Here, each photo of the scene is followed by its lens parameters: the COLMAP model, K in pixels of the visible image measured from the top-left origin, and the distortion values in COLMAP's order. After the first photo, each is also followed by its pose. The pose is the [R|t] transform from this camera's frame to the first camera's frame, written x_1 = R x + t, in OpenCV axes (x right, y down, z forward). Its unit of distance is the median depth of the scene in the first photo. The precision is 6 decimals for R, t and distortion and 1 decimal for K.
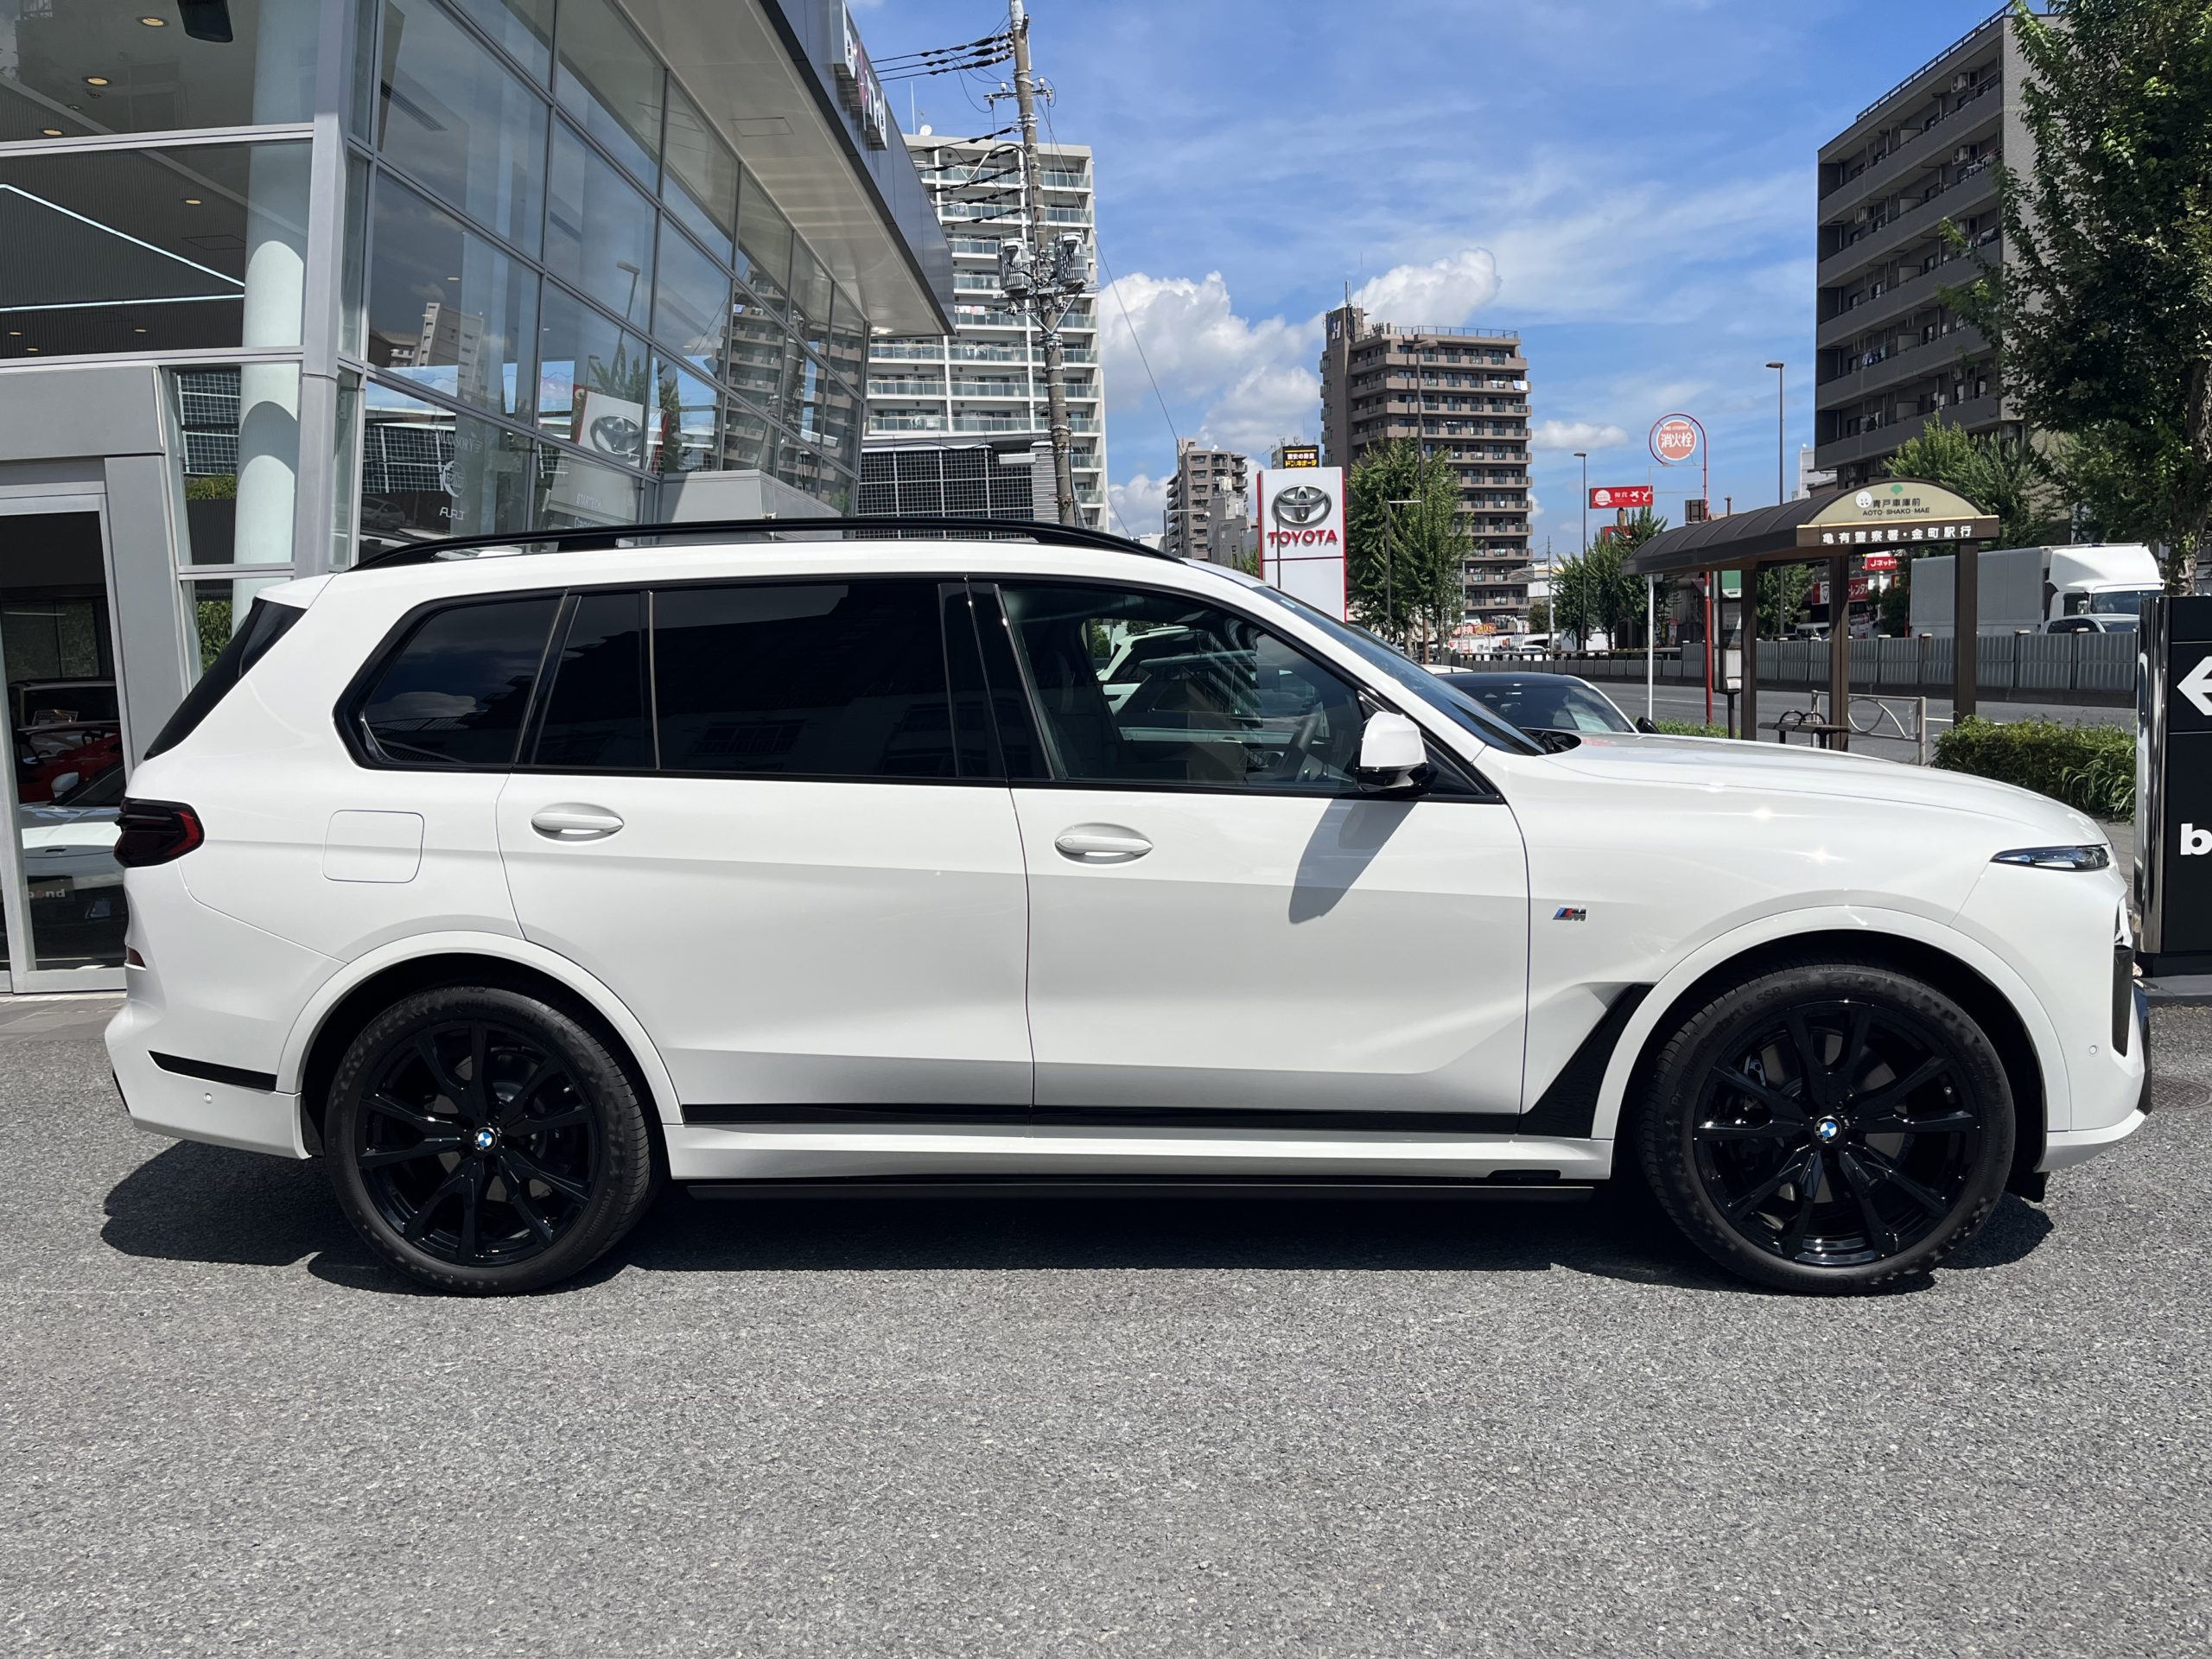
lens RADIAL K [[1697.3, 0, 1104.9], [0, 1697.3, 836.0], [0, 0, 1]] dist [0.032783, -0.030710]
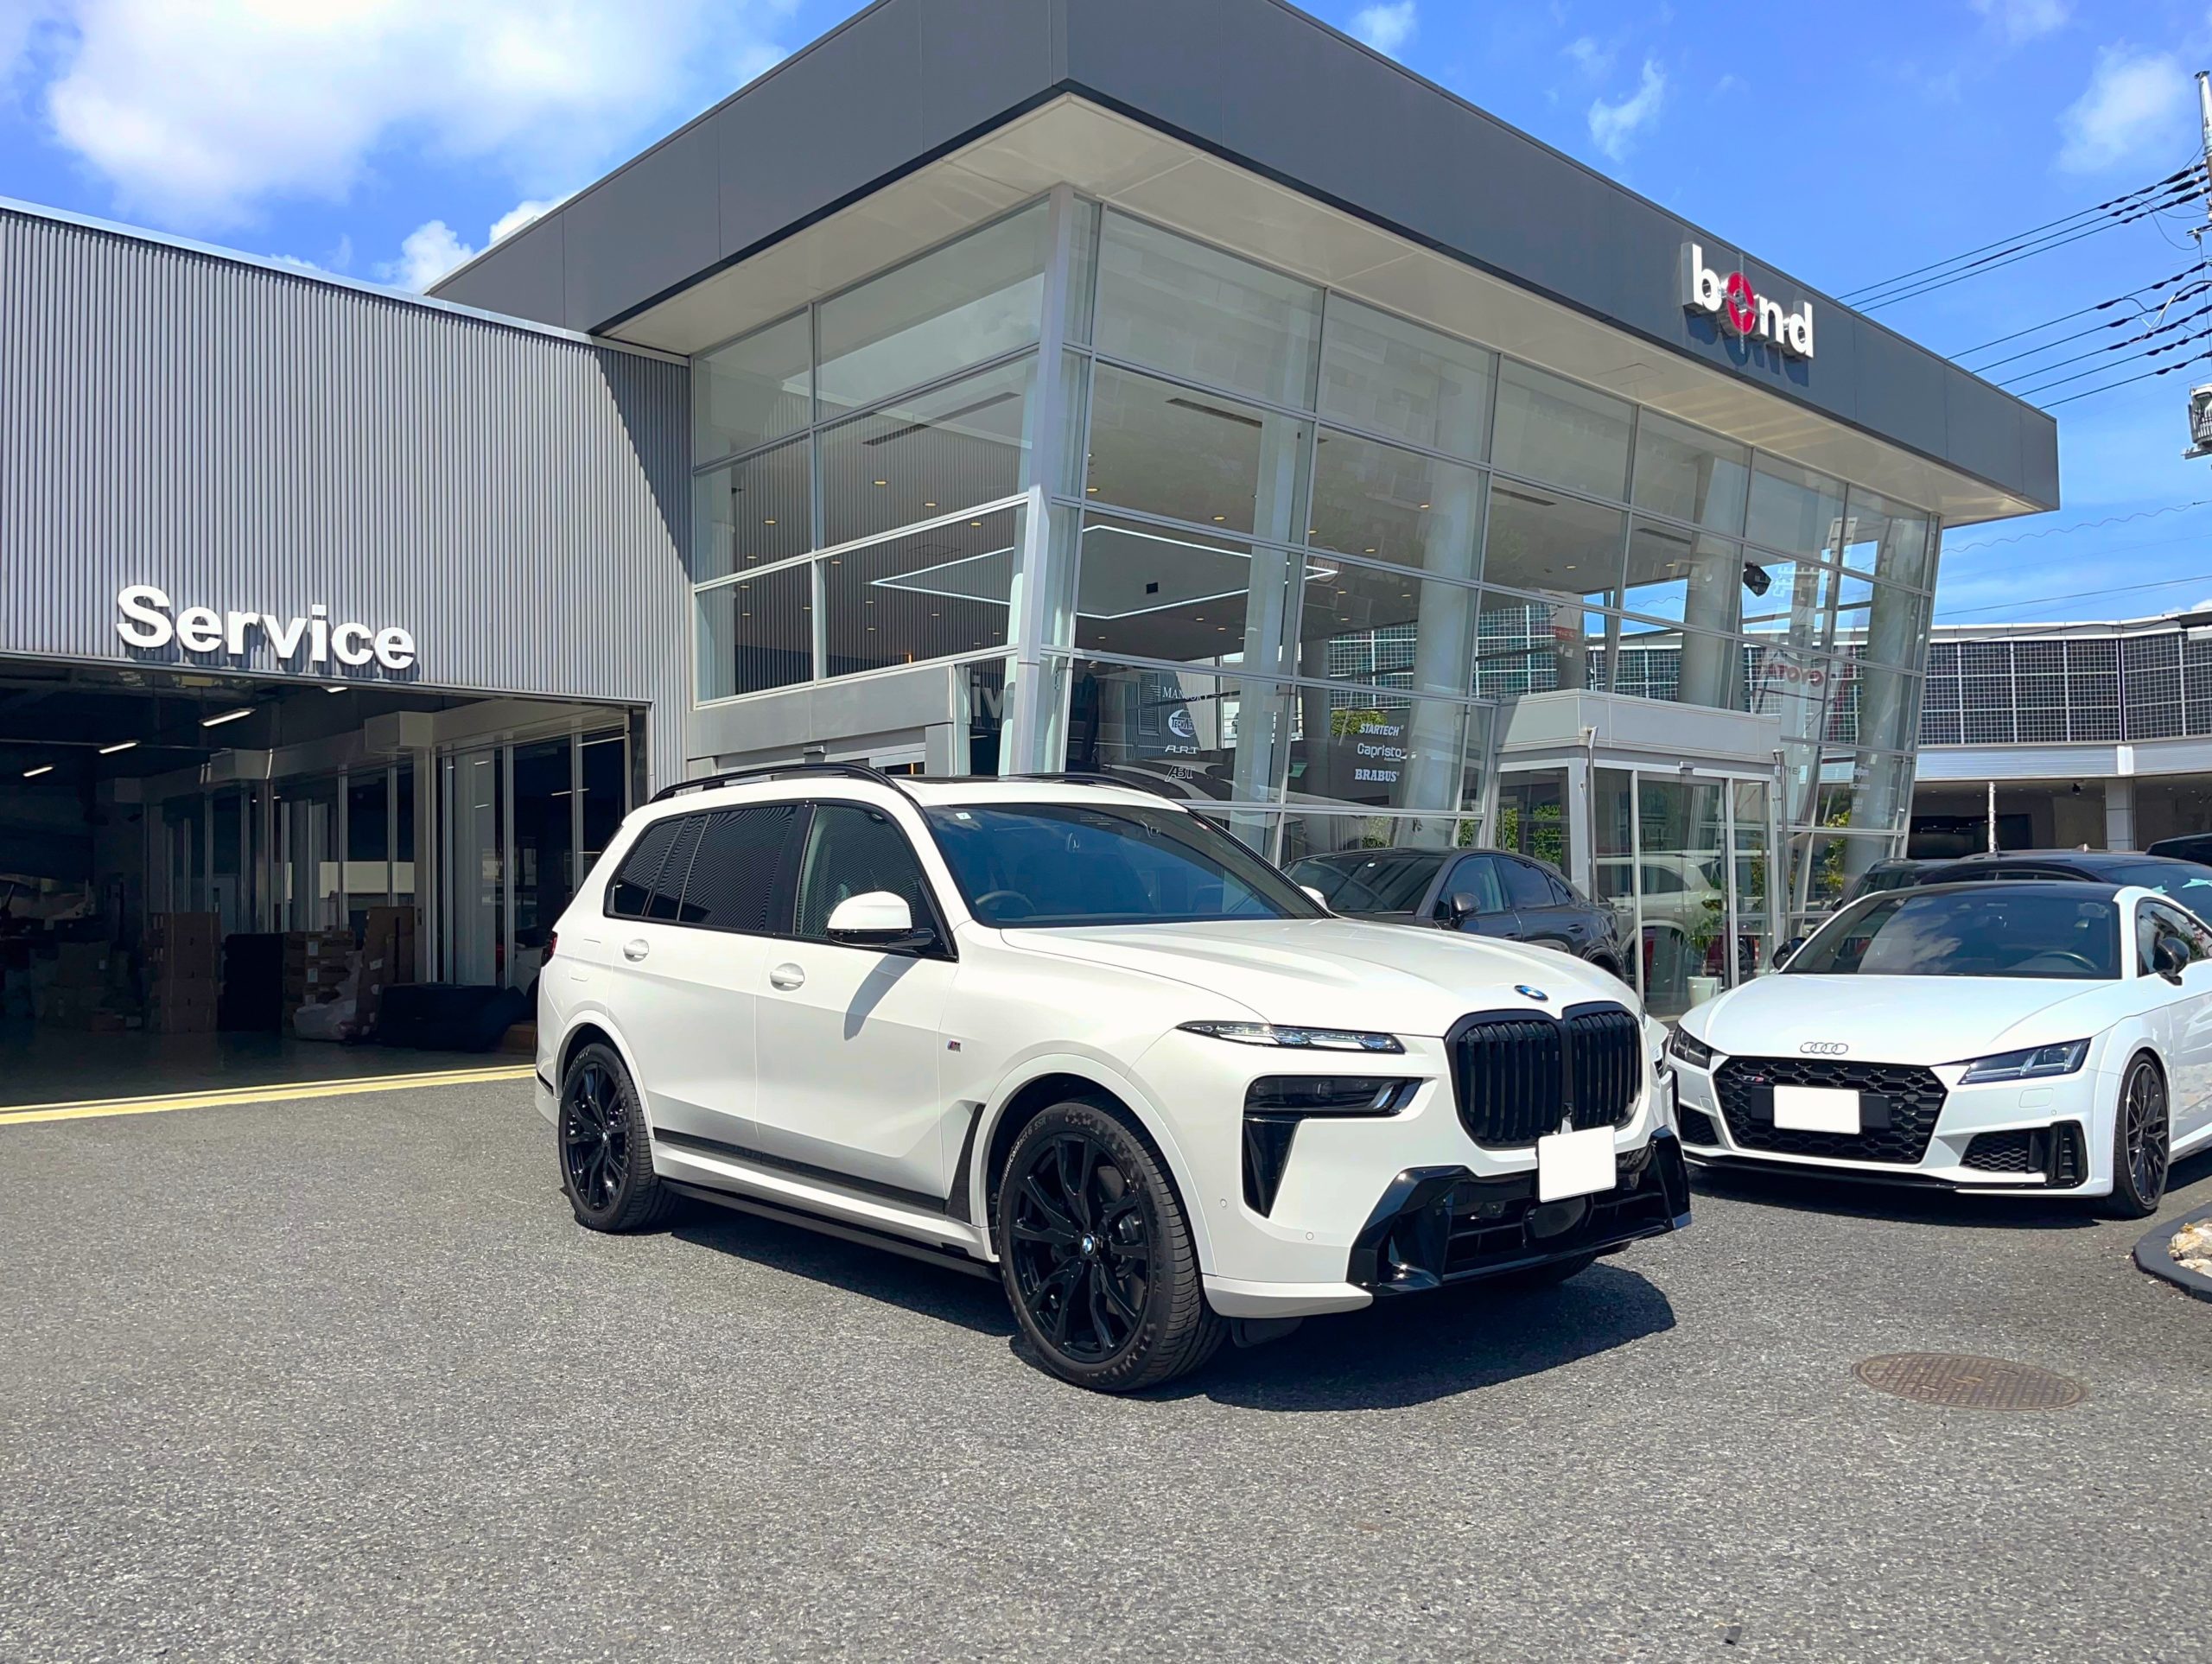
lens RADIAL K [[1697.2, 0, 1037.9], [0, 1697.2, 842.6], [0, 0, 1]] dist [0.032783, -0.030710]
pose [[0.698238, -0.002100, -0.715863, 1.164749], [-0.083934, 0.992858, -0.084781, -0.004436], [0.710928, 0.119282, 0.693075, 0.104285]]
